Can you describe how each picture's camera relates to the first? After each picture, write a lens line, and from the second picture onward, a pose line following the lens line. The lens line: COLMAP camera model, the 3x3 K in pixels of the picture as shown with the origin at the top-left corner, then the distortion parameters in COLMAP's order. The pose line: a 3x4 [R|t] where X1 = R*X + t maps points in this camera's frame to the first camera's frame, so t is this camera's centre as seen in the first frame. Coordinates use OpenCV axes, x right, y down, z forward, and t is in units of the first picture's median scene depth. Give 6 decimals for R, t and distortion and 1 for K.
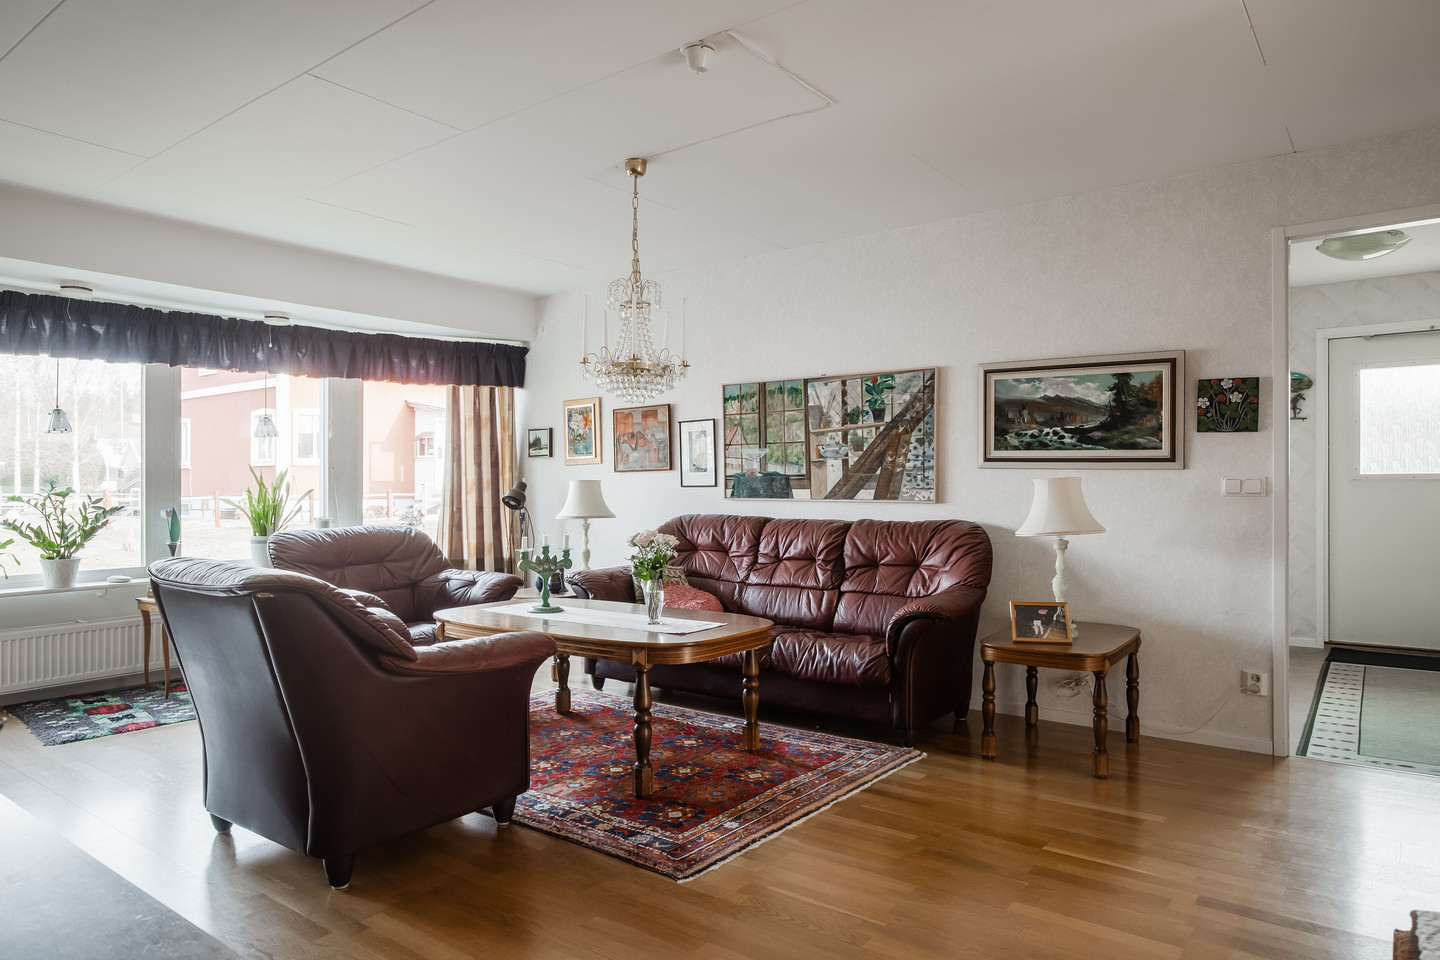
lens RADIAL K [[919.8, 0, 721.9], [0, 919.8, 478.2], [0, 0, 1]] dist [-0.009547, -0.001188]
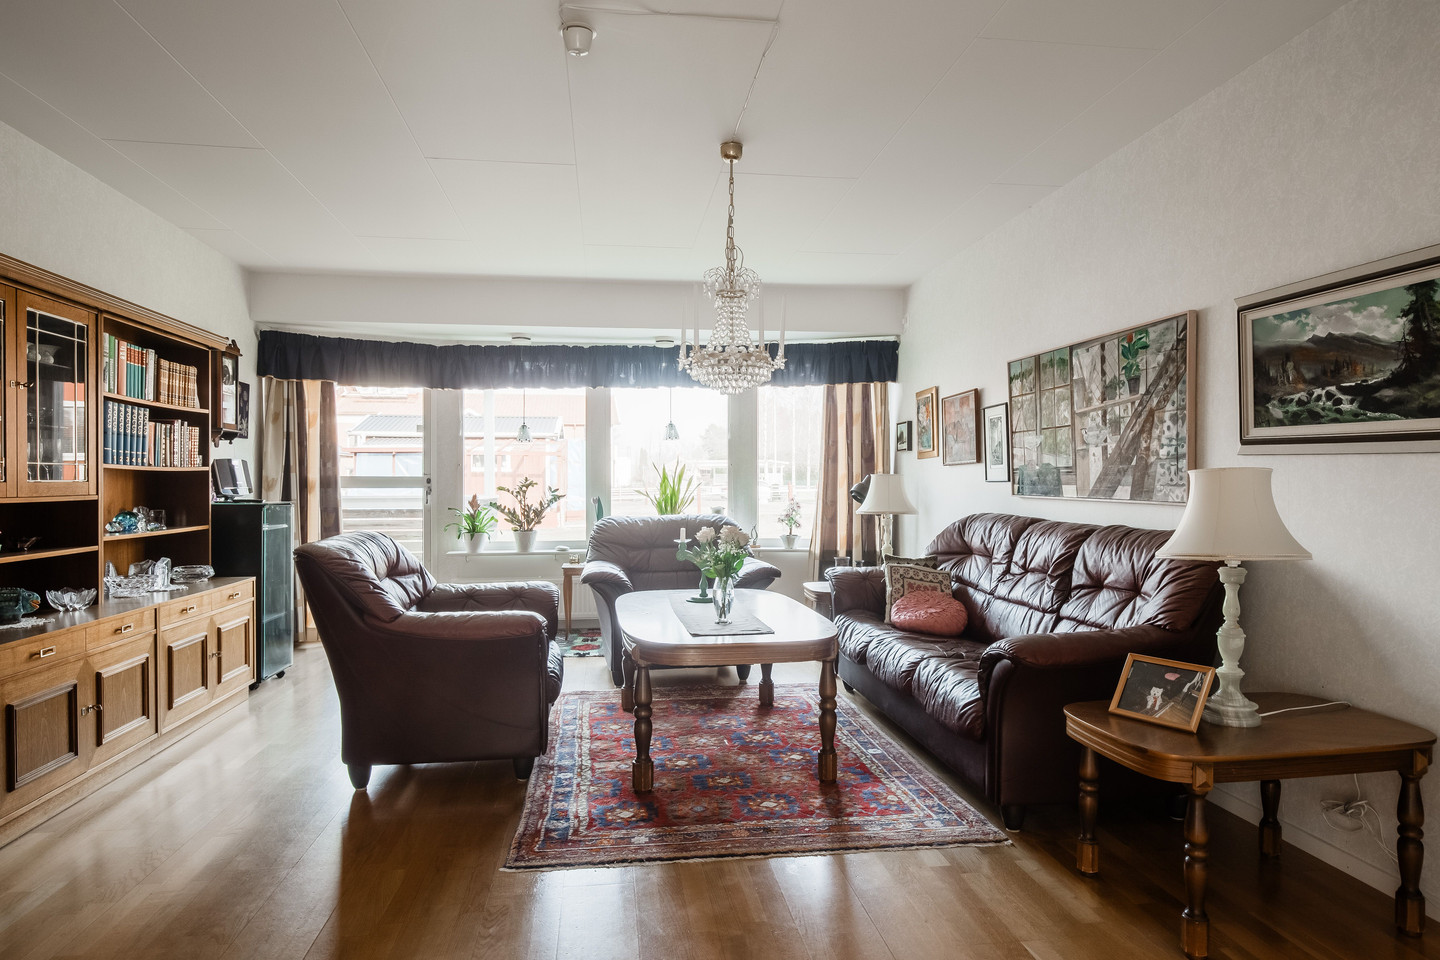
lens RADIAL K [[869.1, 0, 718.9], [0, 869.1, 483.4], [0, 0, 1]] dist [-0.011068, 0.001099]
pose [[0.703179, 0.004735, -0.710997, 0.442652], [0.003989, 0.999936, 0.010605, 0.001568], [0.711002, -0.010294, 0.703115, 0.275639]]
